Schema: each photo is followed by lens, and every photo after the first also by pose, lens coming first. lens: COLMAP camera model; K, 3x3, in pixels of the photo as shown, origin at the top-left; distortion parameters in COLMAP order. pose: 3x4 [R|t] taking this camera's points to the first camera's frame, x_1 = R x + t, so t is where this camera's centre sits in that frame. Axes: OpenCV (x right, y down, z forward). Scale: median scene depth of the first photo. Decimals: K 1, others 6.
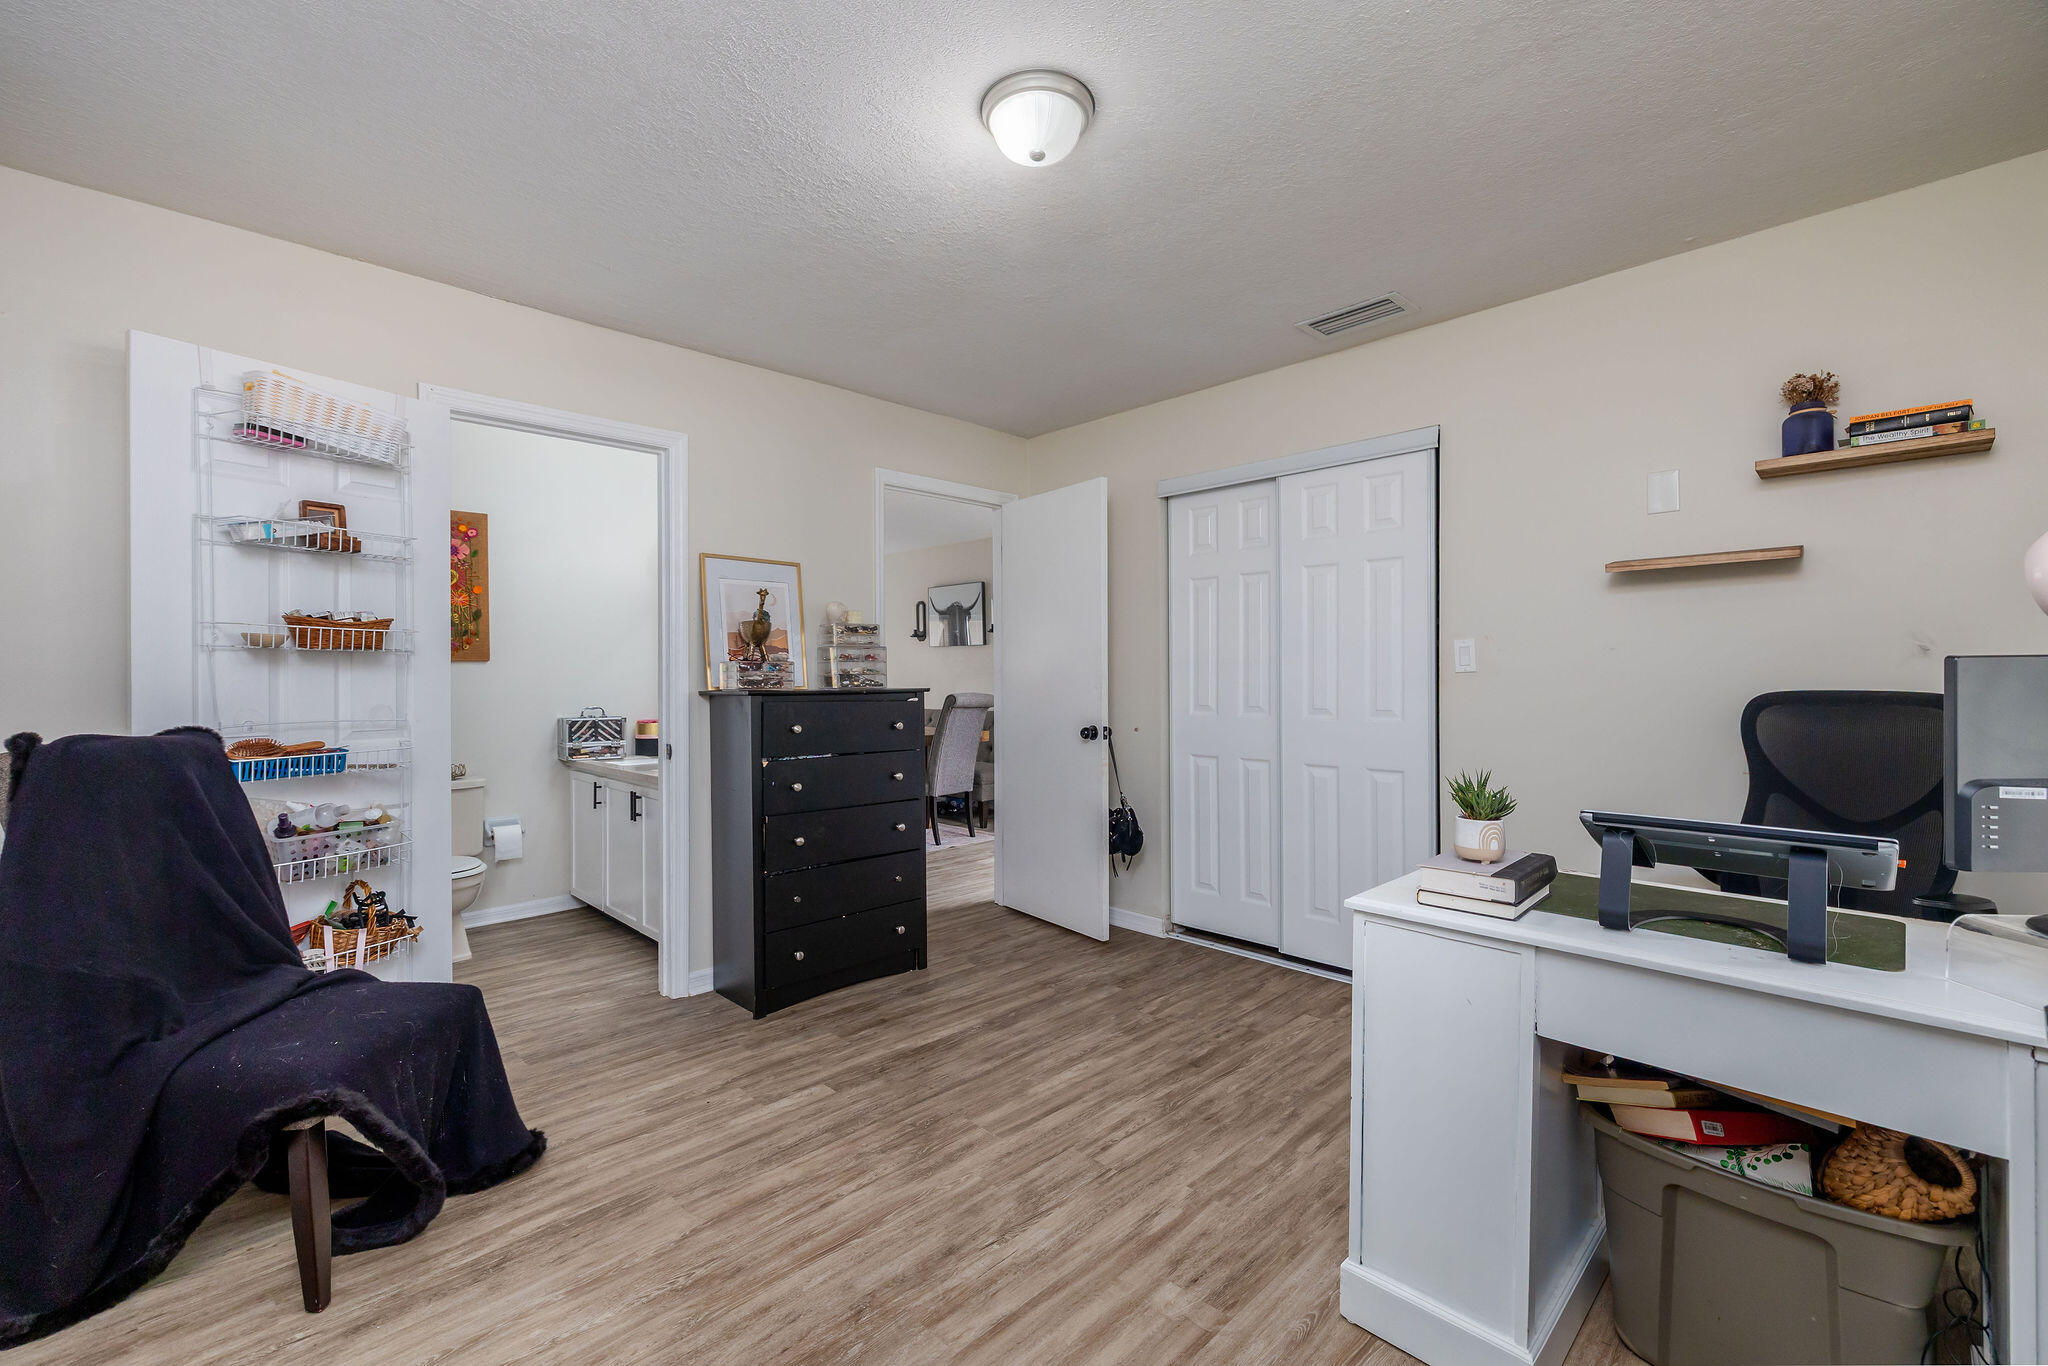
lens RADIAL K [[855.6, 0, 1019.8], [0, 855.6, 677.2], [0, 0, 1]] dist [0.001426, 0.000078]
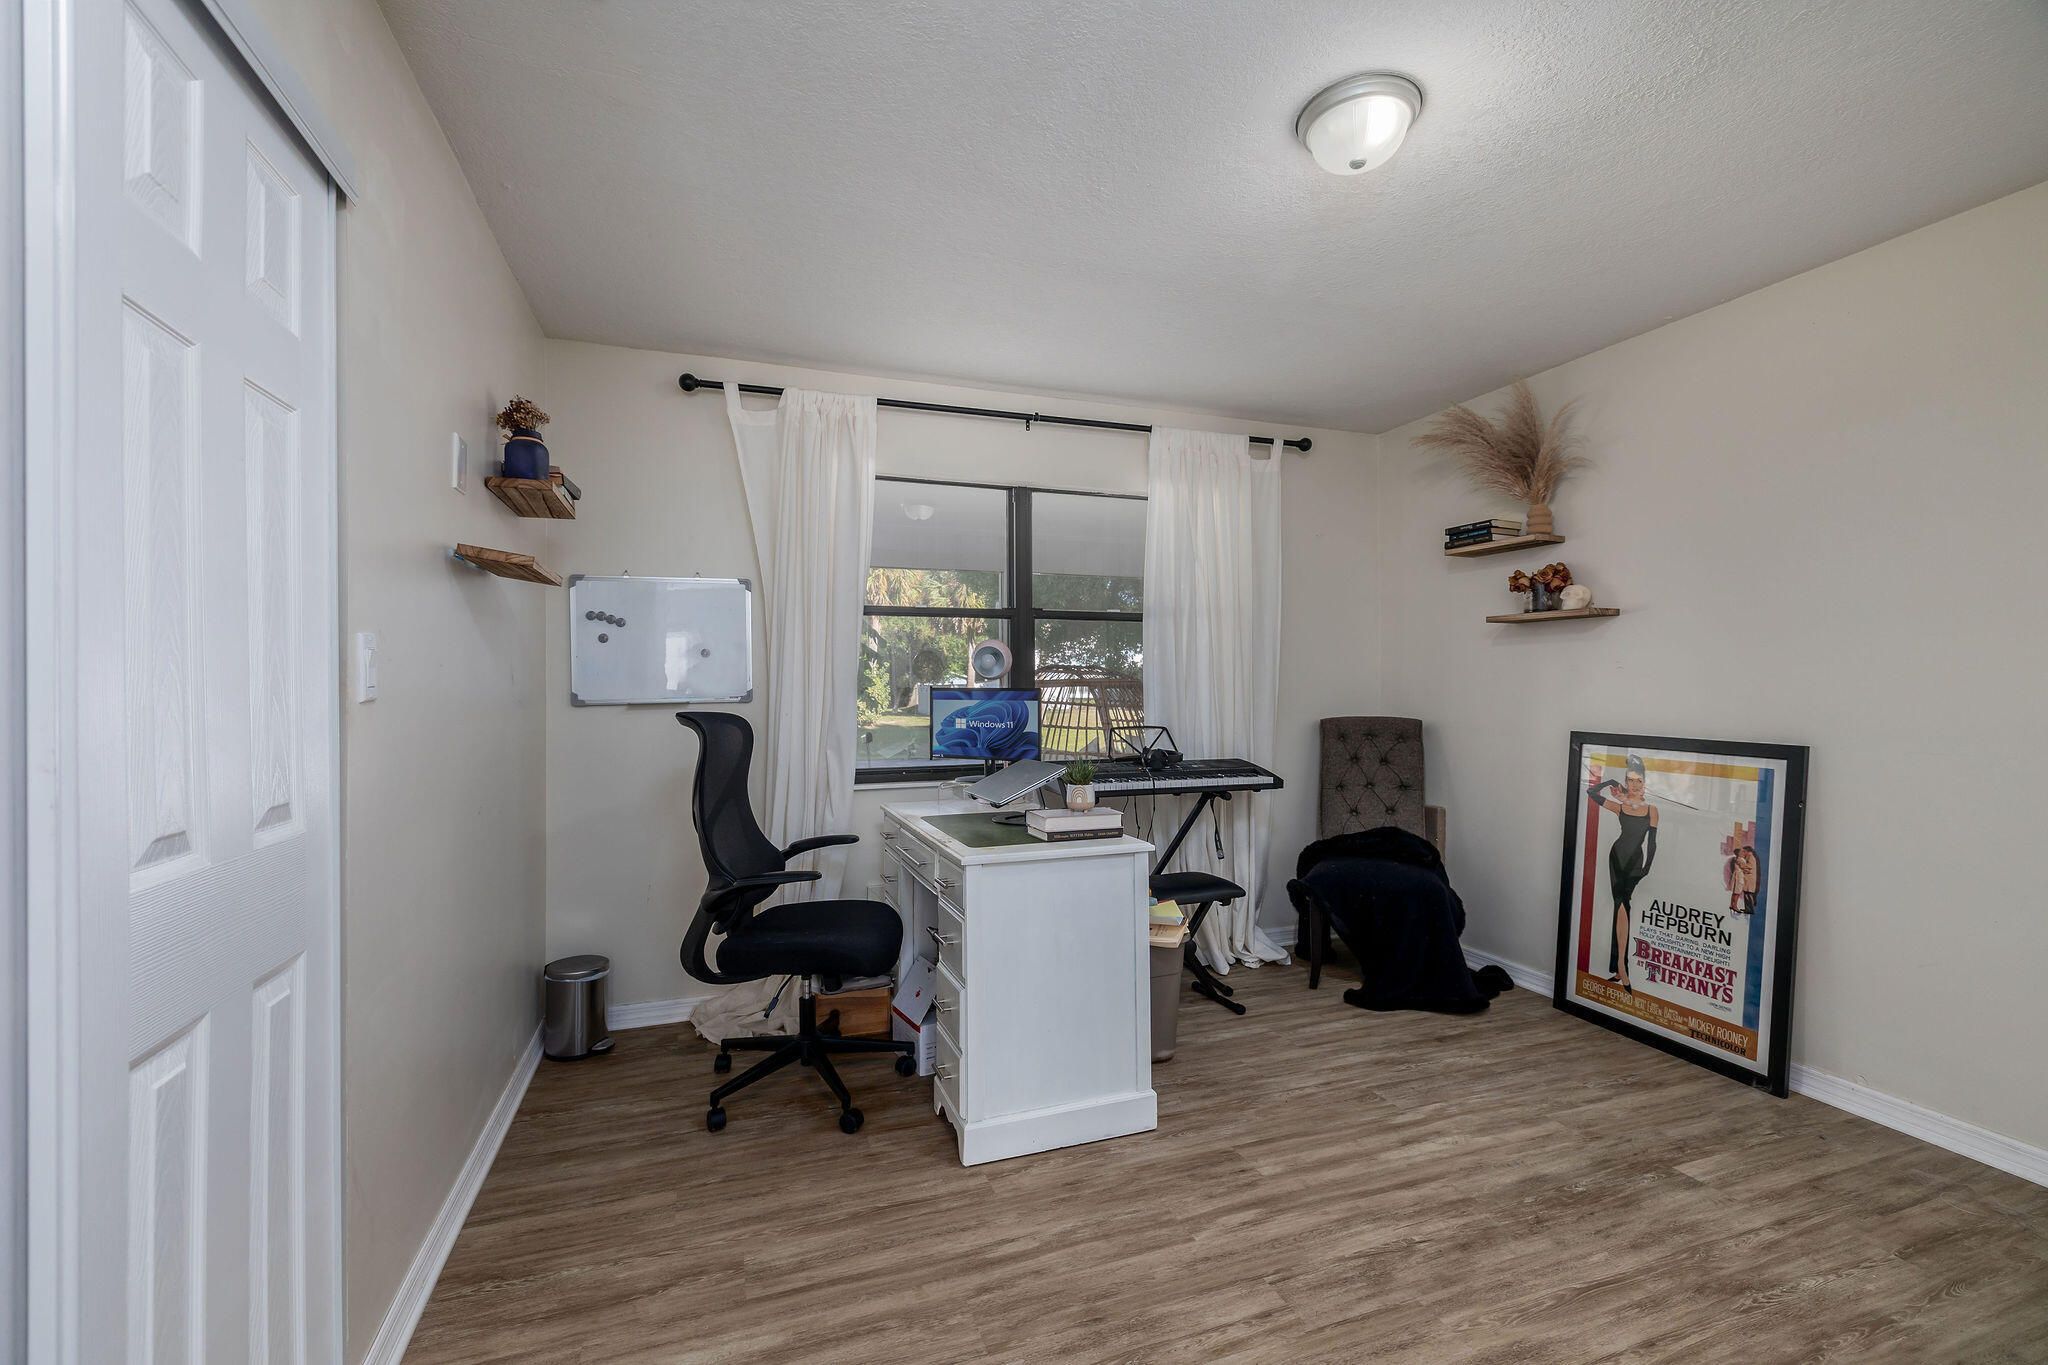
lens RADIAL K [[855.6, 0, 1022.7], [0, 855.6, 684.0], [0, 0, 1]] dist [0.001426, 0.000078]
pose [[-0.908142, 0.006669, 0.418610, -0.032581], [0.008242, 0.999964, 0.001950, -0.021509], [-0.418582, 0.005221, -0.908164, 2.059252]]
